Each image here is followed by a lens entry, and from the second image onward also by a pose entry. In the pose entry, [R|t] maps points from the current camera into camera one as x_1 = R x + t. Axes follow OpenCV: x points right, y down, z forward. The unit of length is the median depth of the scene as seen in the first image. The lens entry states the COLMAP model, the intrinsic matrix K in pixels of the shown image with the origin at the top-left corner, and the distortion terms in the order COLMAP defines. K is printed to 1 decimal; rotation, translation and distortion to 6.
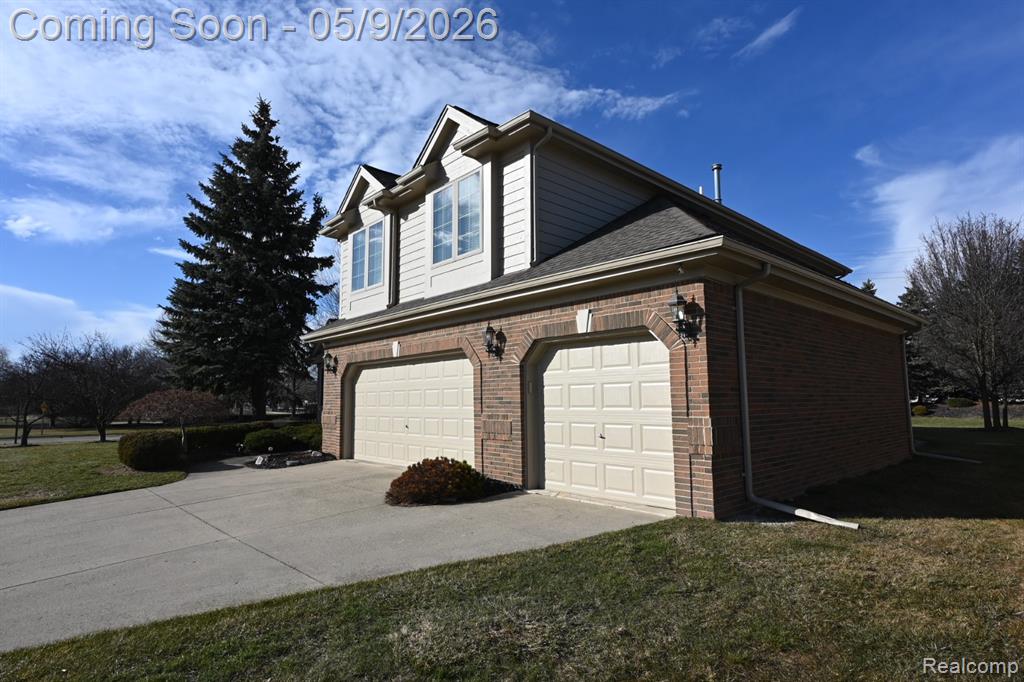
lens RADIAL K [[545.4, 0, 513.2], [0, 545.4, 345.0], [0, 0, 1]] dist [0.009985, -0.000806]
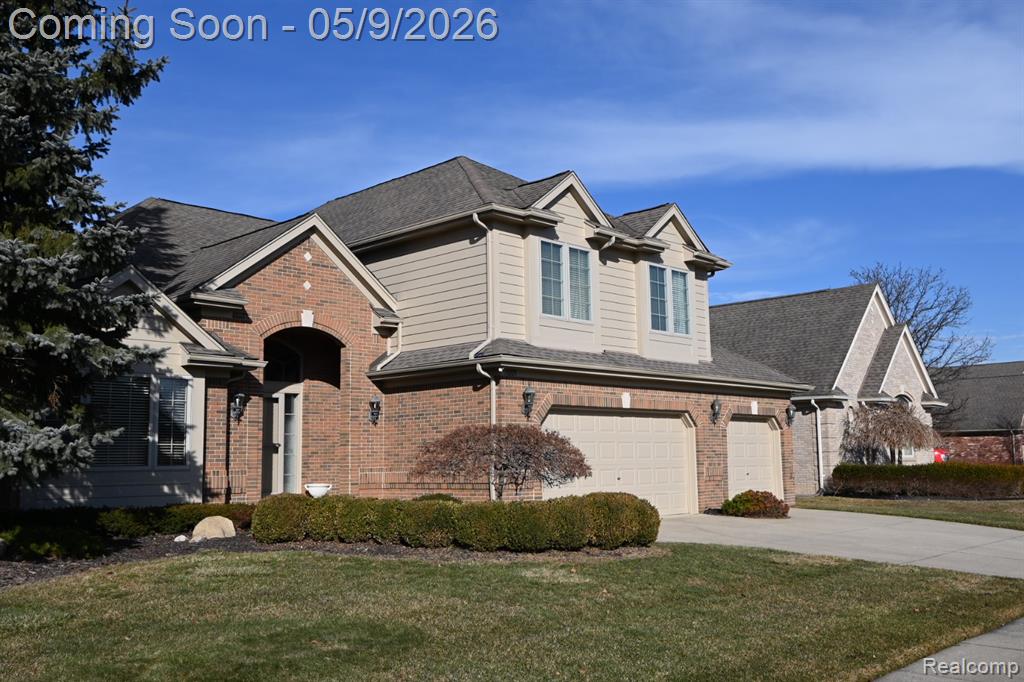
lens RADIAL K [[965.4, 0, 518.2], [0, 965.4, 337.4], [0, 0, 1]] dist [0.011756, 0.000000]
pose [[-0.060708, 0.134394, 0.989067, -2.362667], [-0.090856, 0.986037, -0.139559, 0.190827], [-0.994012, -0.098335, -0.047650, 1.554603]]
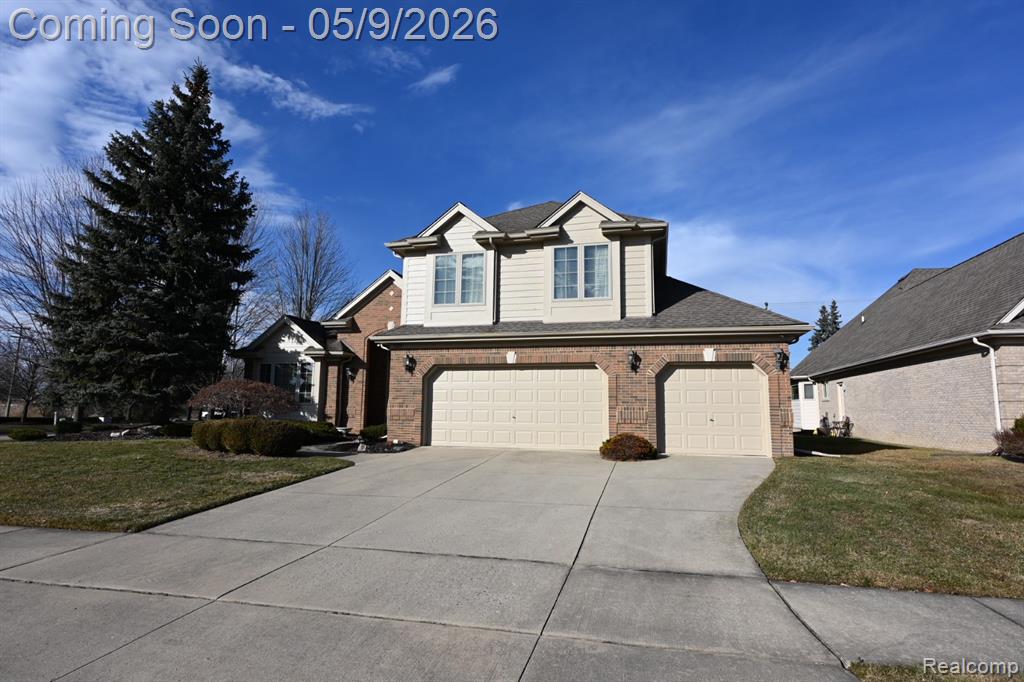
lens RADIAL K [[545.4, 0, 513.2], [0, 545.4, 344.4], [0, 0, 1]] dist [0.009985, -0.000806]
pose [[0.838099, 0.085728, 0.538739, -1.105246], [-0.074985, 0.996305, -0.041887, 0.036757], [-0.540339, -0.005292, 0.841431, -0.122396]]
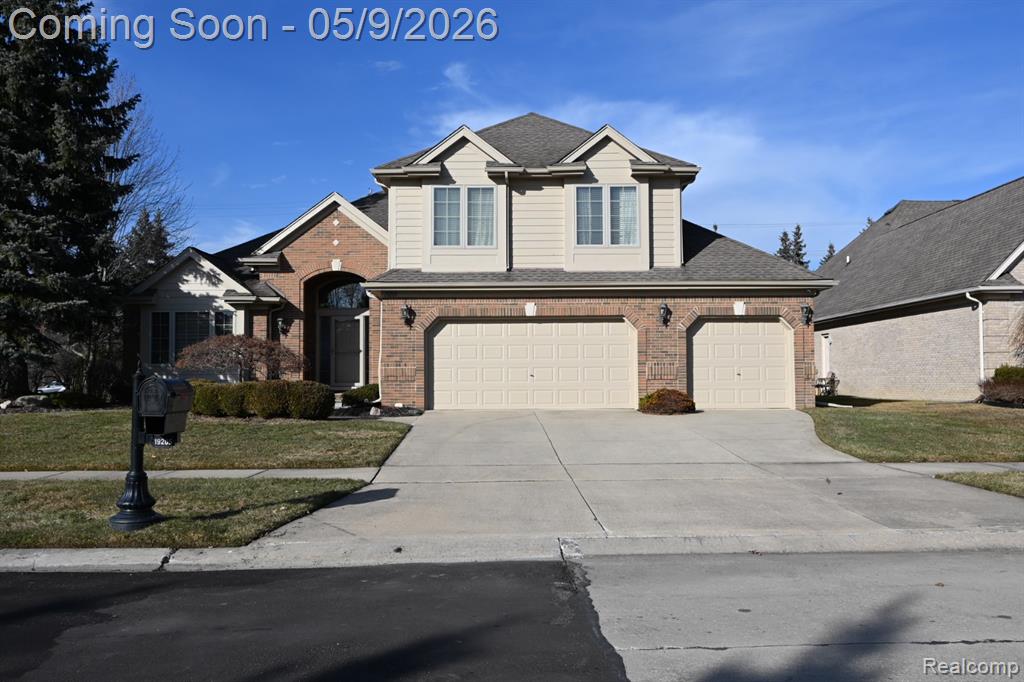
lens RADIAL K [[887.6, 0, 512.4], [0, 887.6, 345.0], [0, 0, 1]] dist [0.016591, 0.016156]
pose [[0.676742, 0.035006, 0.735387, -1.978086], [-0.077083, 0.996748, 0.023489, 0.050780], [-0.732173, -0.072582, 0.677240, -0.324520]]
